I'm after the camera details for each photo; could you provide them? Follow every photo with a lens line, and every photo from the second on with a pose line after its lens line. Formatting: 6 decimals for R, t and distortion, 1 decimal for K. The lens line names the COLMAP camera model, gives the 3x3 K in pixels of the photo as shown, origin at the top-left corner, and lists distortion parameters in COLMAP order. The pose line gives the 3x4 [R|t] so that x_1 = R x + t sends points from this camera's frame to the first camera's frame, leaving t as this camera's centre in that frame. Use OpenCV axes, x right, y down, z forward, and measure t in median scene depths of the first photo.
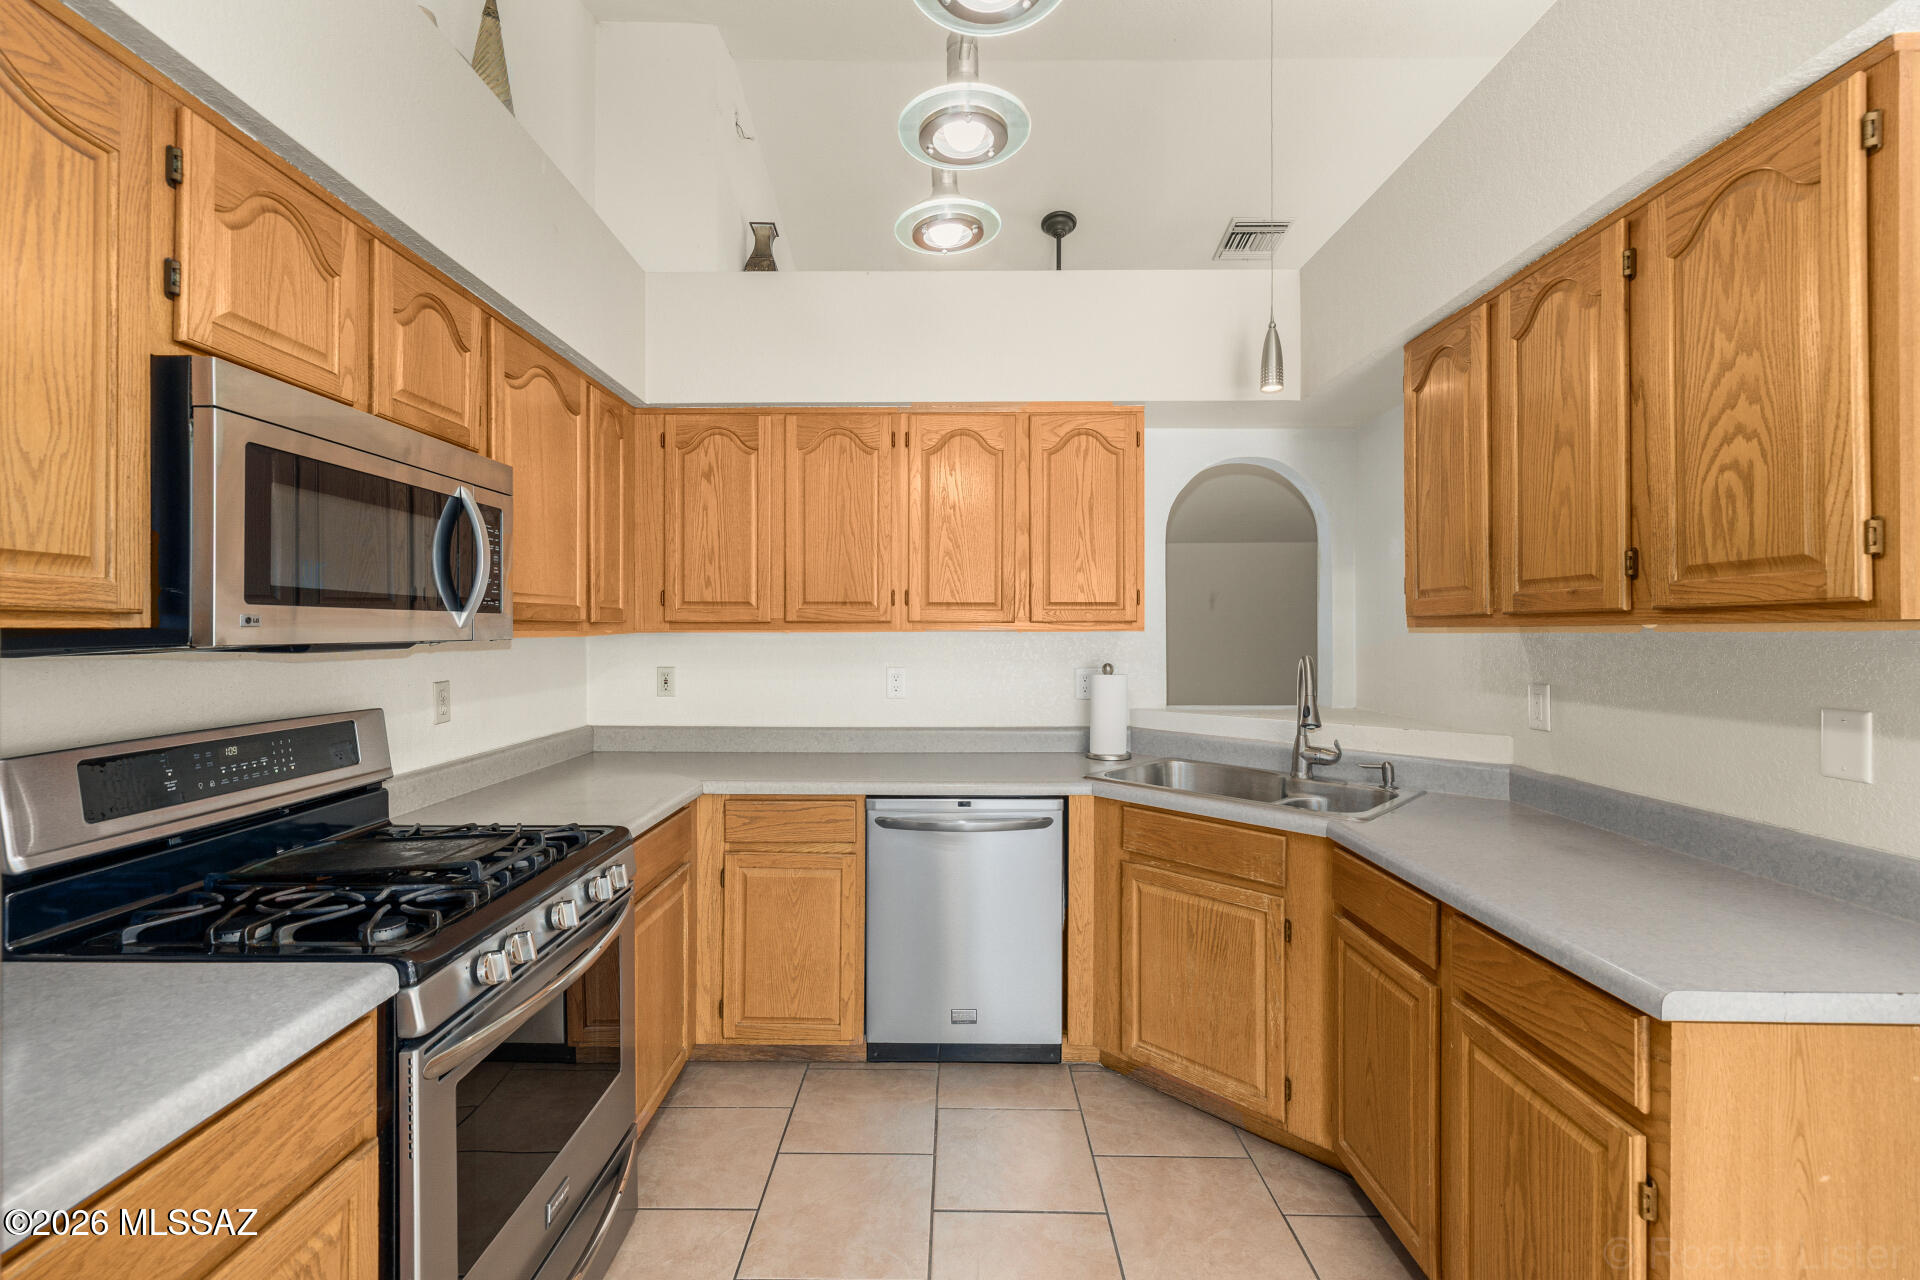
lens RADIAL K [[806.4, 0, 956.0], [0, 806.4, 630.8], [0, 0, 1]] dist [0.001341, 0.000225]
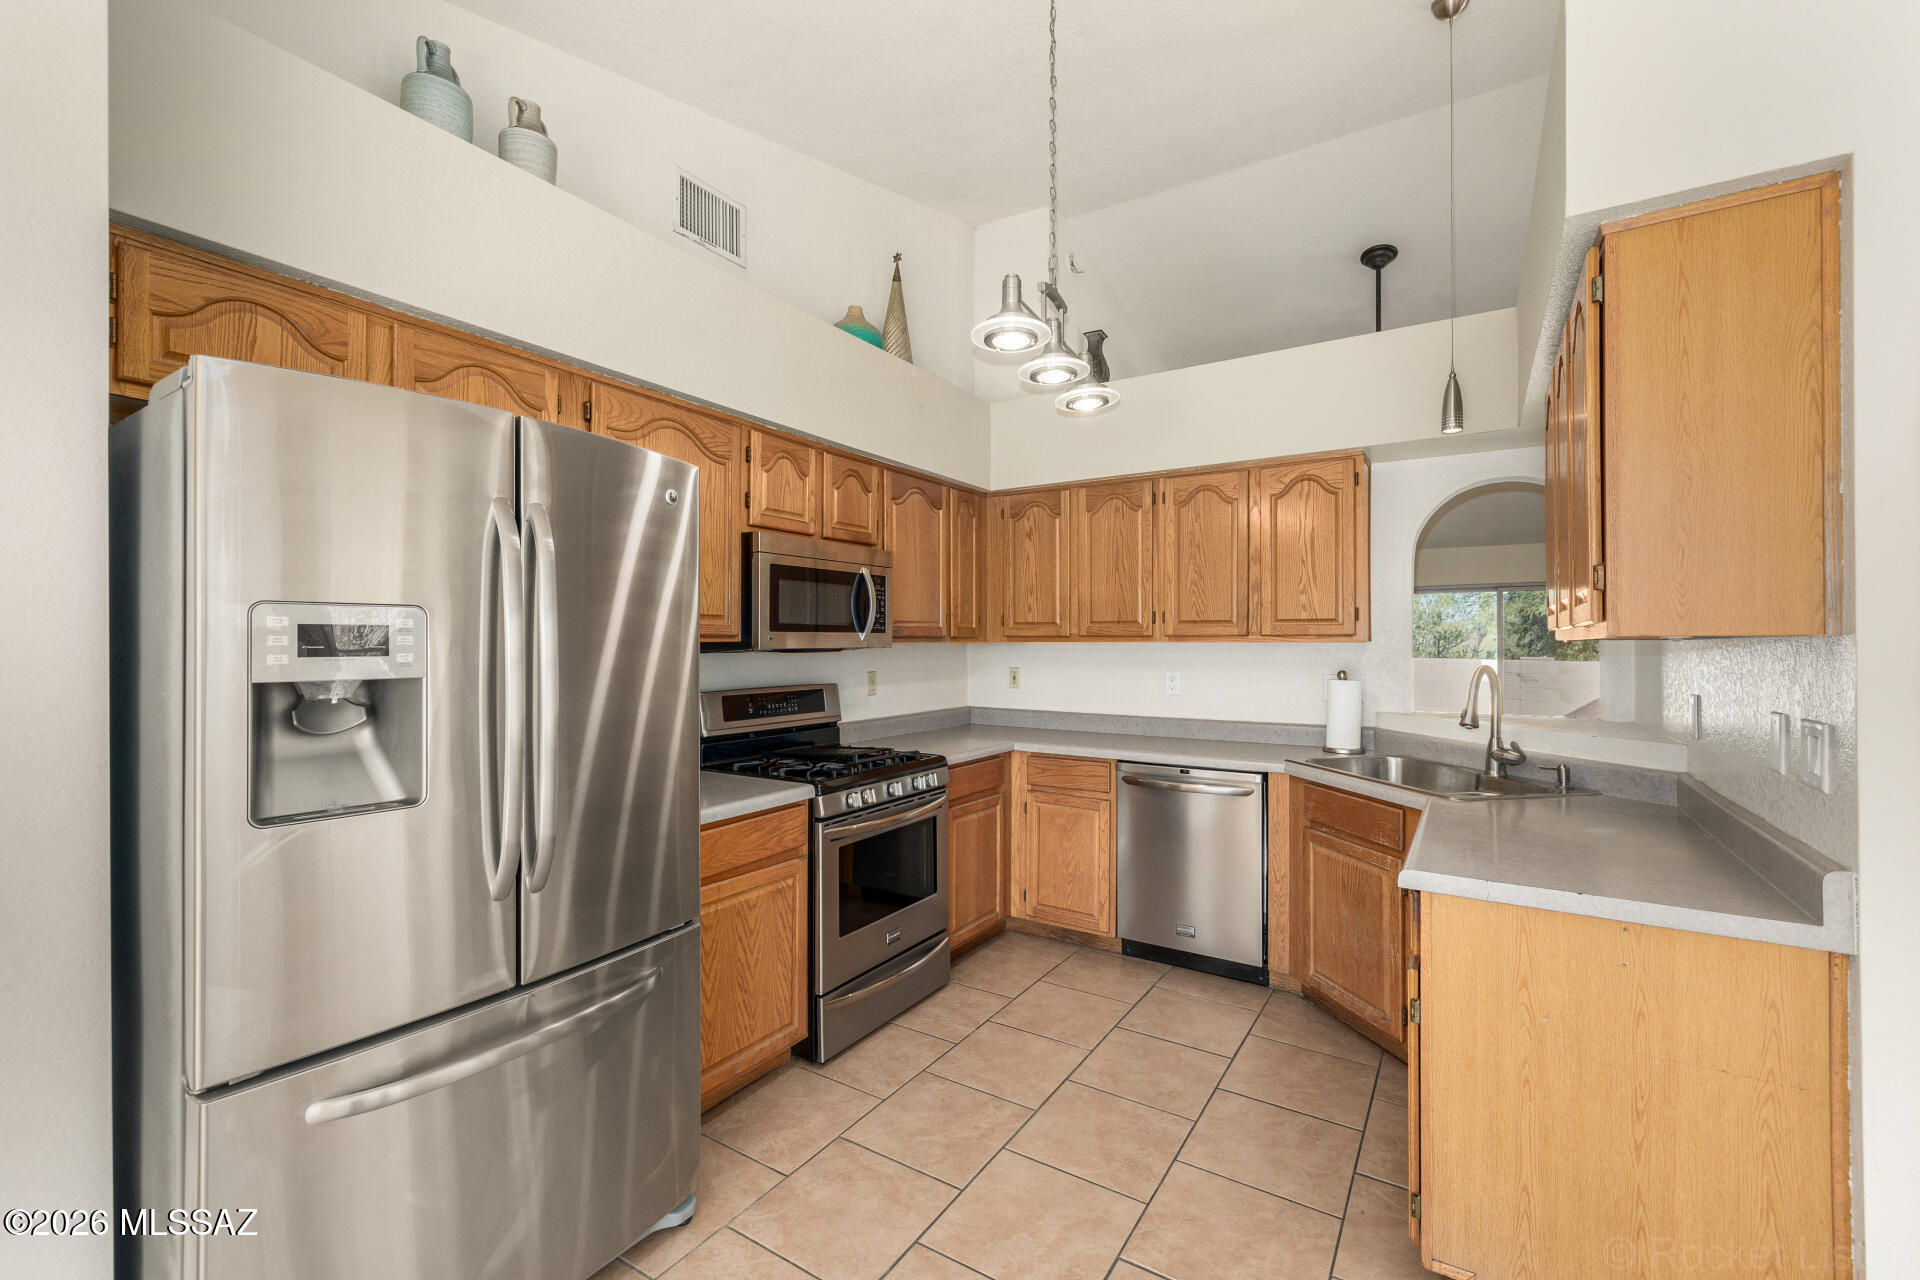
lens RADIAL K [[818.9, 0, 952.6], [0, 818.9, 638.3], [0, 0, 1]] dist [0.003663, 0.000477]
pose [[0.841328, -0.001721, -0.540523, 0.425521], [-0.000134, 0.999994, -0.003393, -0.002433], [0.540526, 0.002927, 0.841323, -0.358787]]
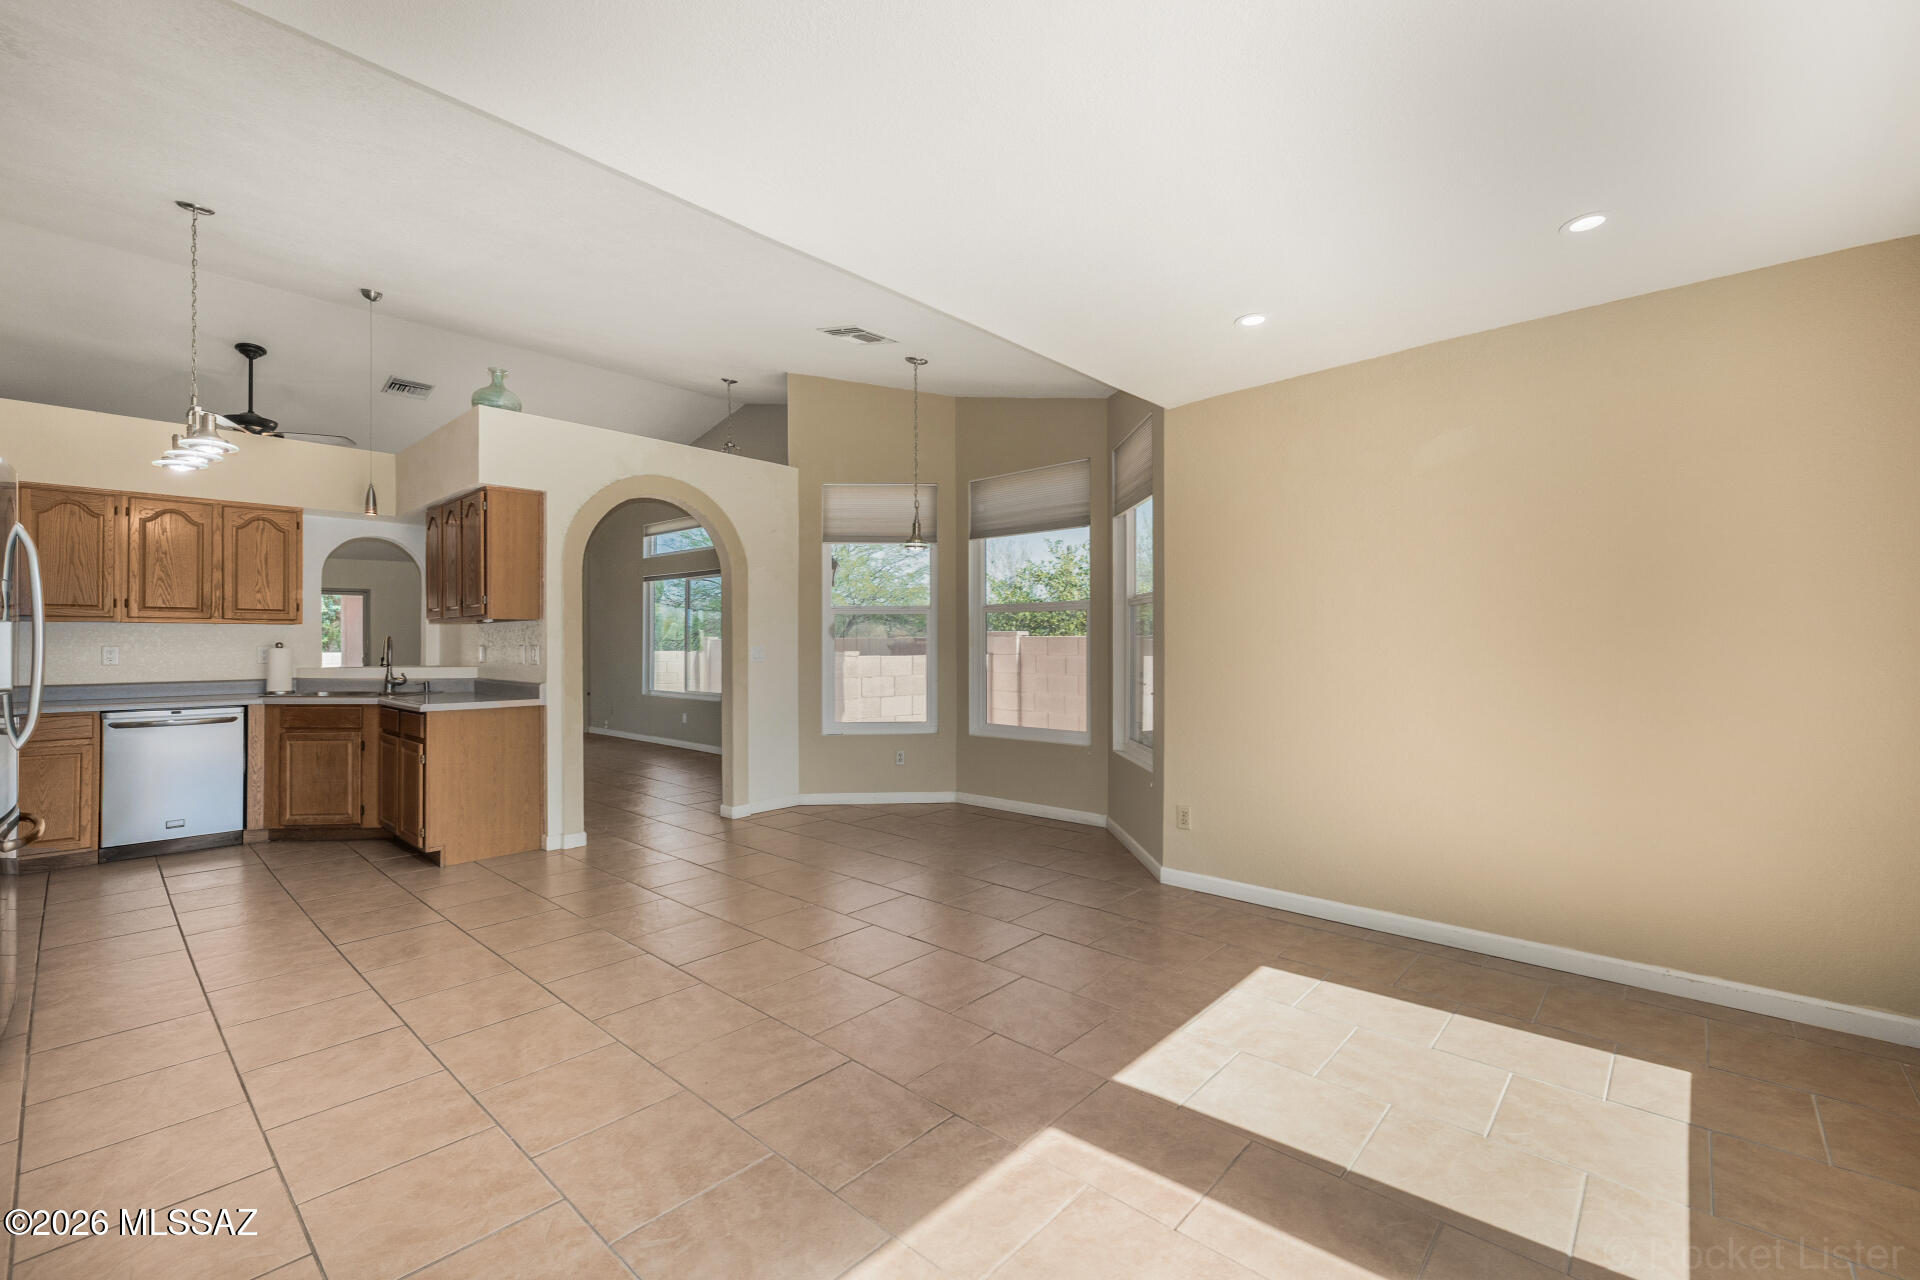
lens RADIAL K [[818.9, 0, 952.6], [0, 818.9, 638.3], [0, 0, 1]] dist [0.003663, 0.000477]
pose [[0.683348, 0.003395, 0.730085, -0.157063], [-0.000599, 0.999991, -0.004089, 0.045560], [-0.730093, 0.002356, 0.683344, -1.696652]]
